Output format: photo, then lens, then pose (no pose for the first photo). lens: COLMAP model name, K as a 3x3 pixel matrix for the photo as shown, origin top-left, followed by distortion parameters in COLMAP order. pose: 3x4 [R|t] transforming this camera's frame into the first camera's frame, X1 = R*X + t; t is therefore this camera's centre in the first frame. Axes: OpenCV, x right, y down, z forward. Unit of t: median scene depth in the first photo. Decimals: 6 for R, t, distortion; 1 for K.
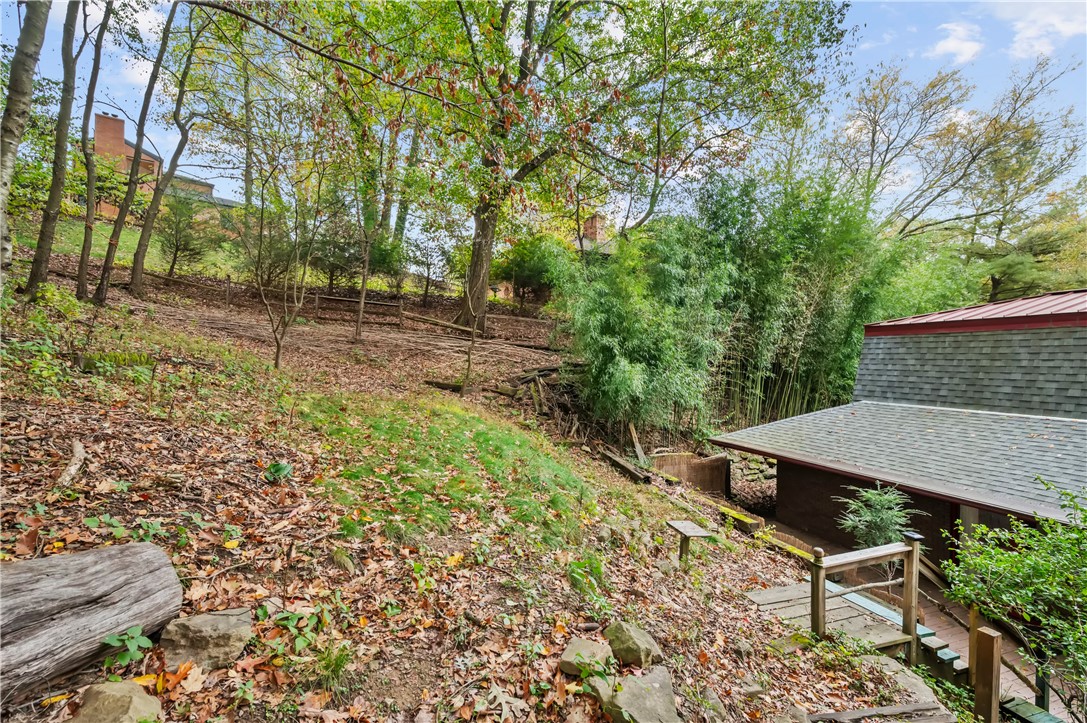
lens RADIAL K [[484.3, 0, 539.1], [0, 484.3, 361.9], [0, 0, 1]] dist [-0.002969, -0.000211]
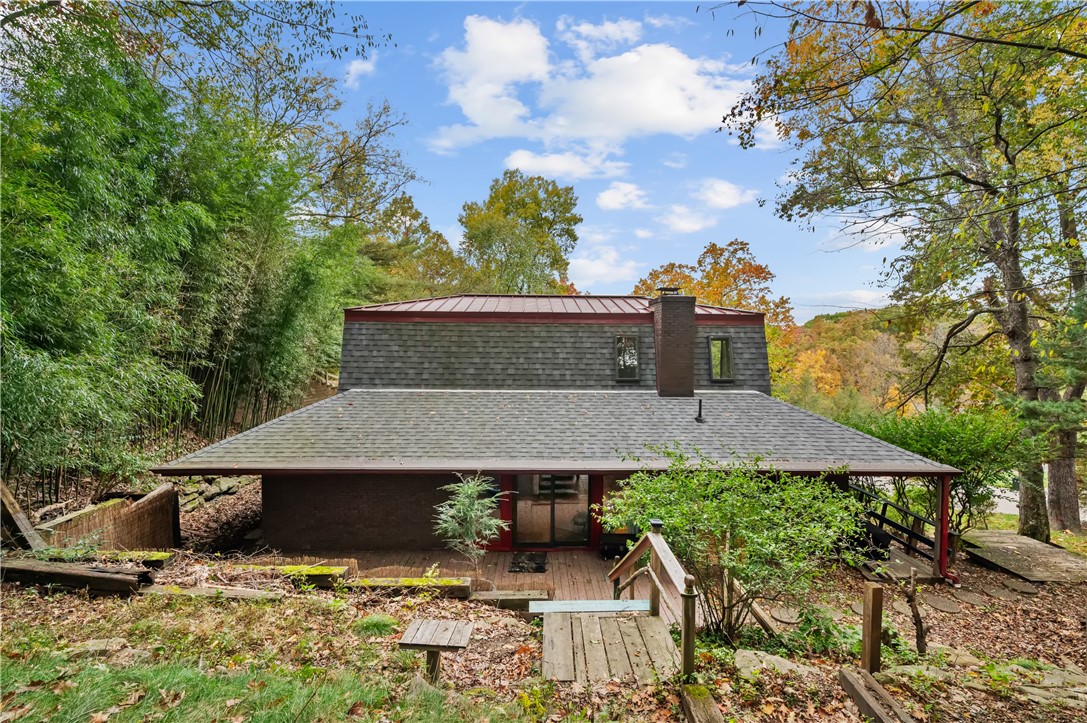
lens RADIAL K [[484.3, 0, 543.3], [0, 484.3, 359.1], [0, 0, 1]] dist [-0.002969, -0.000211]
pose [[0.297345, -0.032884, 0.954204, -0.131502], [-0.003668, 0.999360, 0.035583, -0.015039], [-0.954763, -0.014080, 0.297034, 0.394163]]
